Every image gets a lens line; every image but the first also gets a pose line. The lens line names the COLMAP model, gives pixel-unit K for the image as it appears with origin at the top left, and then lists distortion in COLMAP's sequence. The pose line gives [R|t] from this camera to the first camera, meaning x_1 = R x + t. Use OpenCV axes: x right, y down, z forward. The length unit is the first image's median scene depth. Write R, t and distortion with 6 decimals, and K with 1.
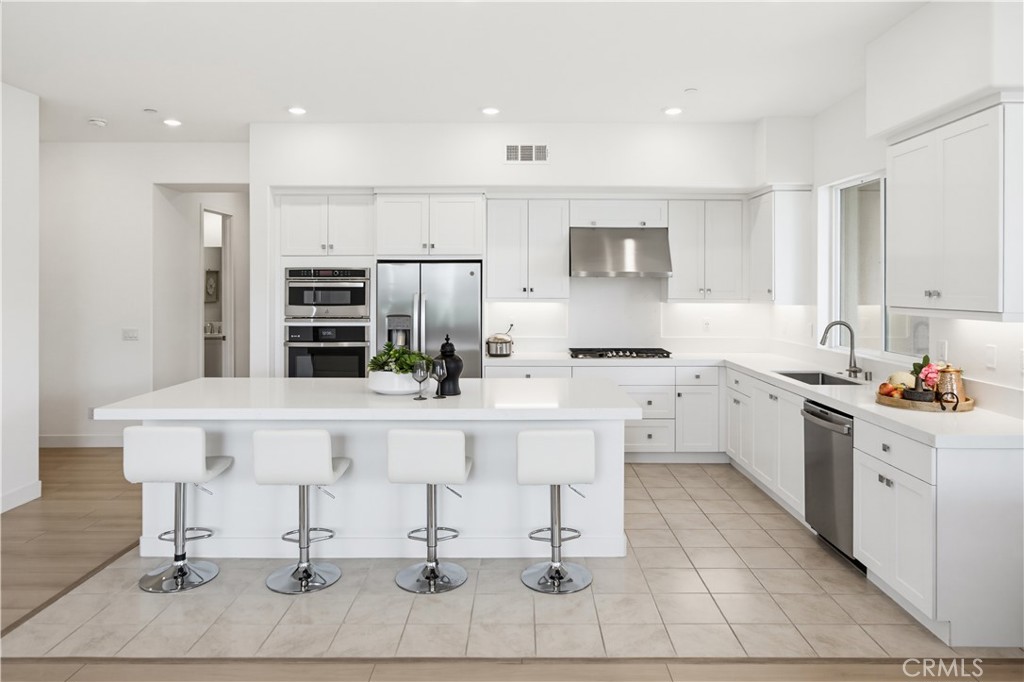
lens RADIAL K [[664.9, 0, 514.6], [0, 664.9, 284.8], [0, 0, 1]] dist [0.003120, 0.003180]
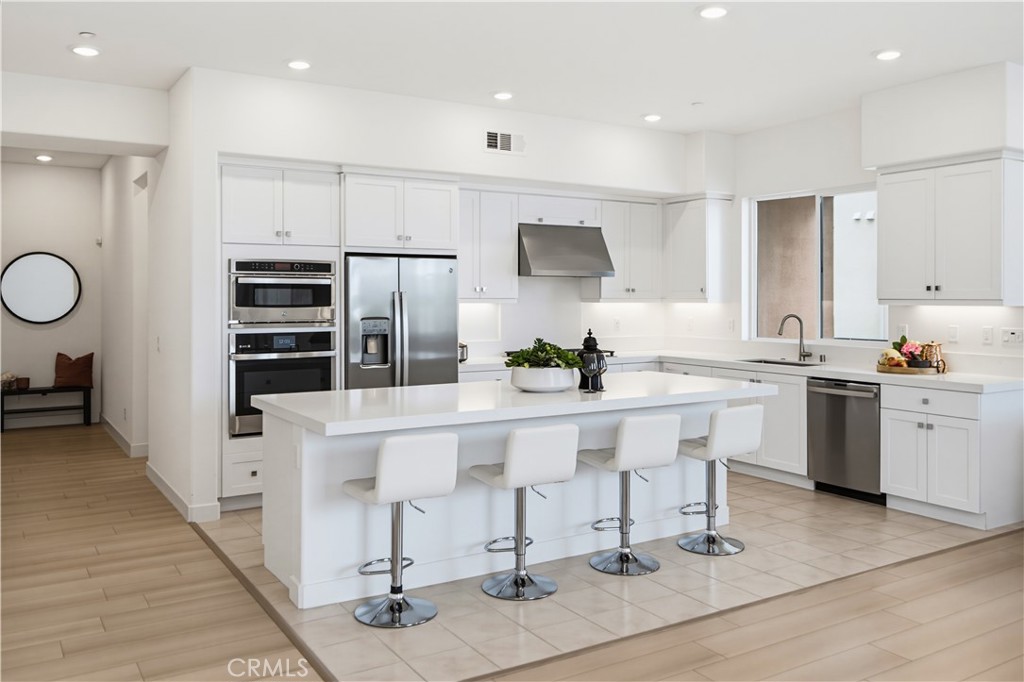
lens RADIAL K [[837.1, 0, 506.5], [0, 837.1, 294.4], [0, 0, 1]] dist [0.012648, 0.001587]
pose [[0.849380, 0.001004, 0.527781, -0.592129], [-0.001098, 0.999999, -0.000135, 0.015900], [-0.527780, -0.000465, 0.849381, -0.000164]]
